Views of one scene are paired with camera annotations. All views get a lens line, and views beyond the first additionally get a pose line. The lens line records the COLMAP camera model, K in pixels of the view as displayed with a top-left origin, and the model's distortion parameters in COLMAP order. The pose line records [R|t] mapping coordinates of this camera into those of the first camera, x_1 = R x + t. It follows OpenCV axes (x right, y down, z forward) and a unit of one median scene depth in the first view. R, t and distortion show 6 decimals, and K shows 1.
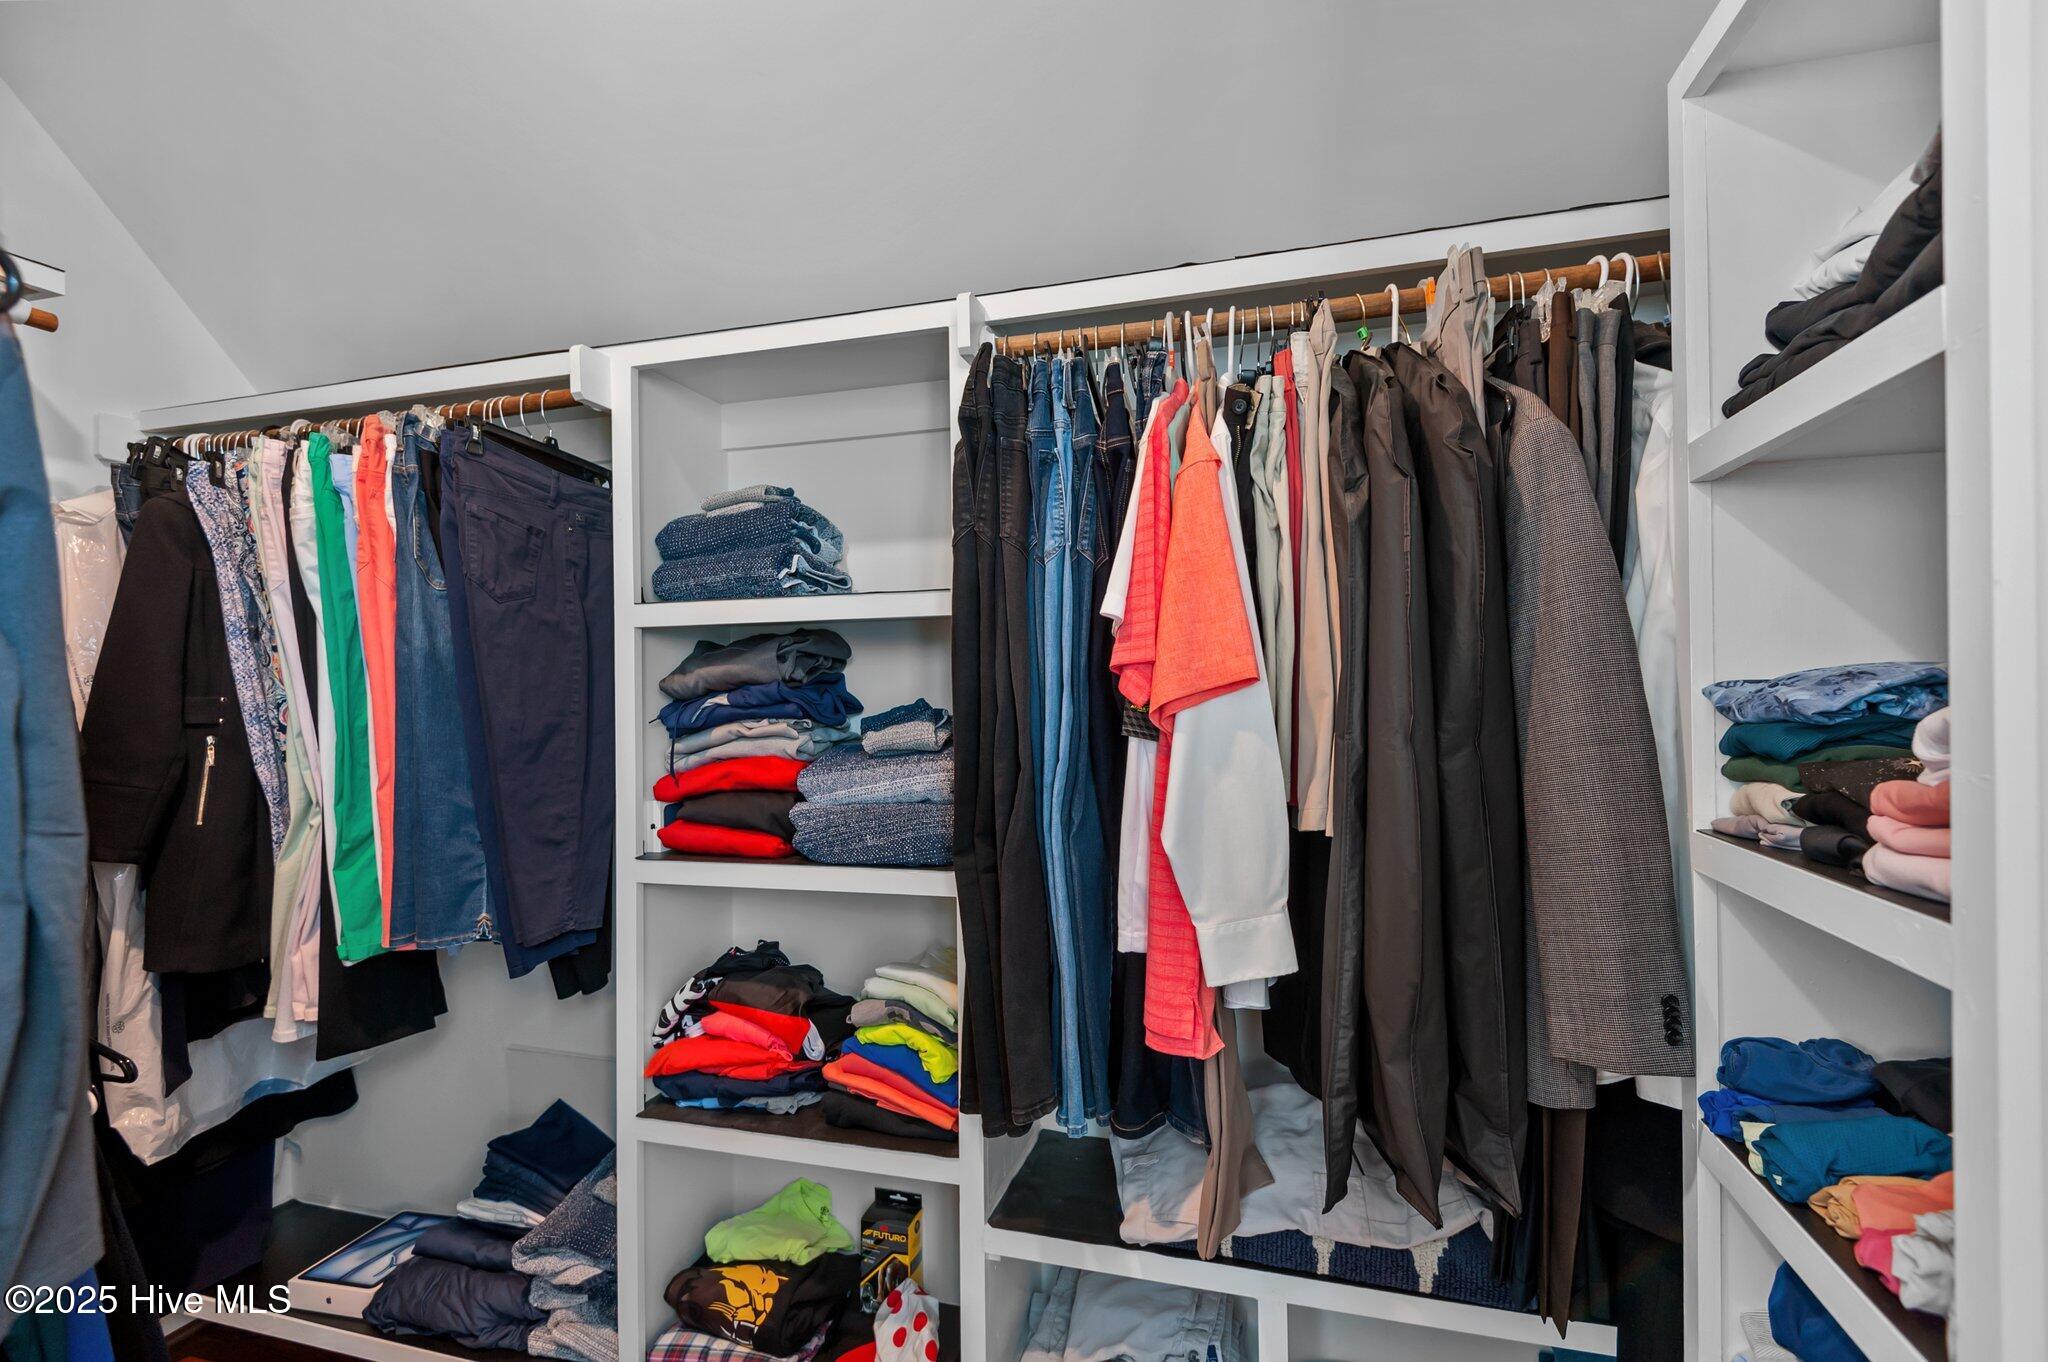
lens RADIAL K [[934.9, 0, 1027.7], [0, 934.9, 688.1], [0, 0, 1]] dist [0.001860, -0.000167]
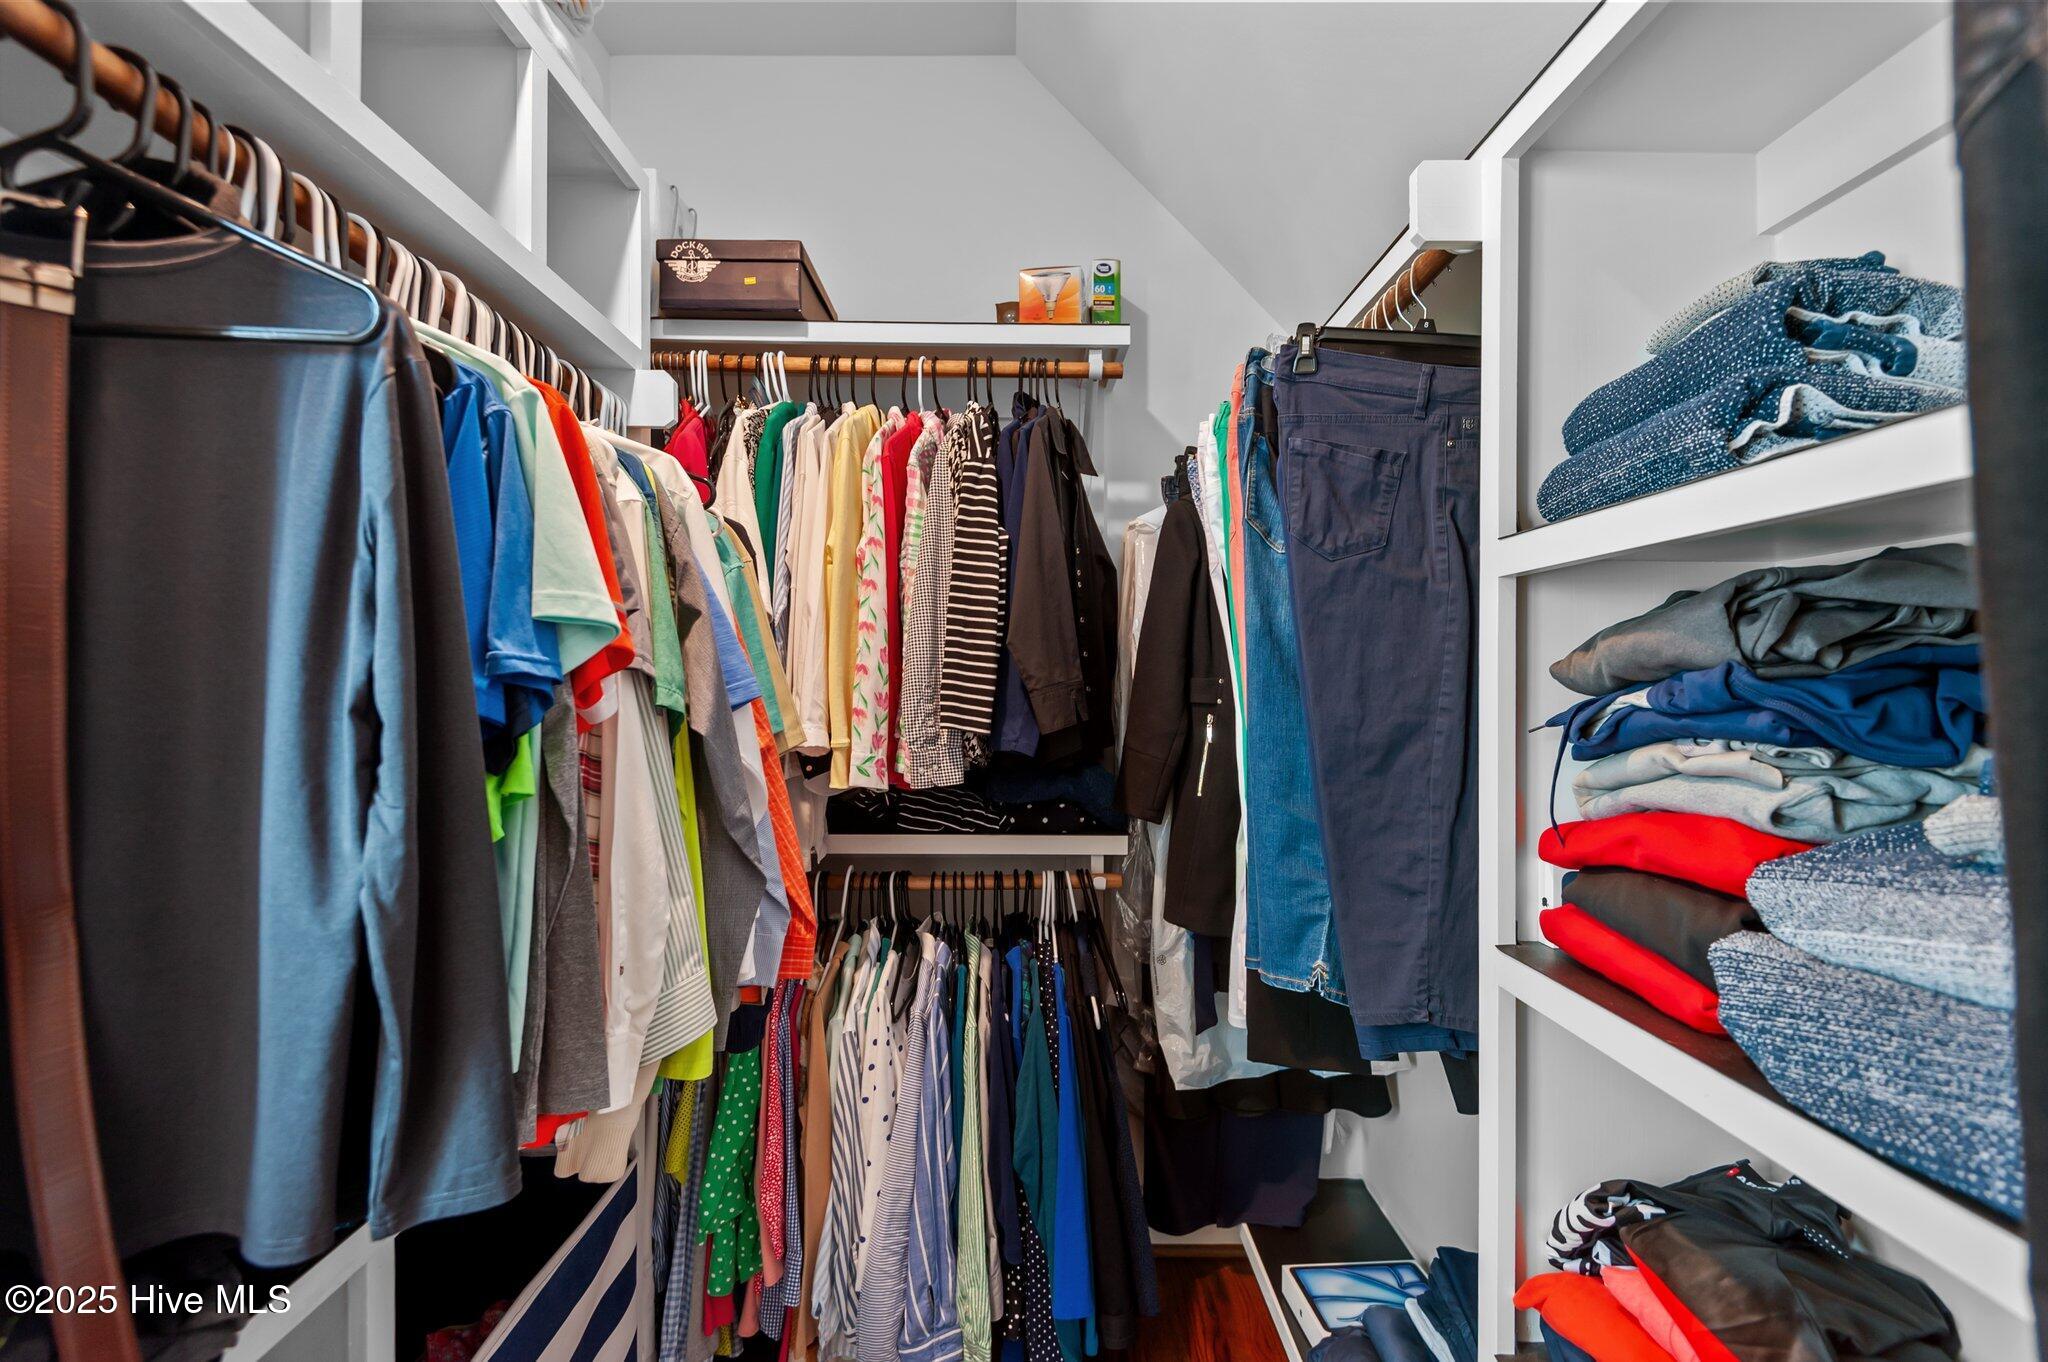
lens RADIAL K [[921.4, 0, 1024.0], [0, 921.4, 681.0], [0, 0, 1]] dist [0.045846, -0.034609]
pose [[0.288844, 0.017367, -0.957219, 0.082336], [-0.004501, 0.999849, 0.016782, -0.004837], [0.957365, -0.000539, 0.288879, 0.512176]]
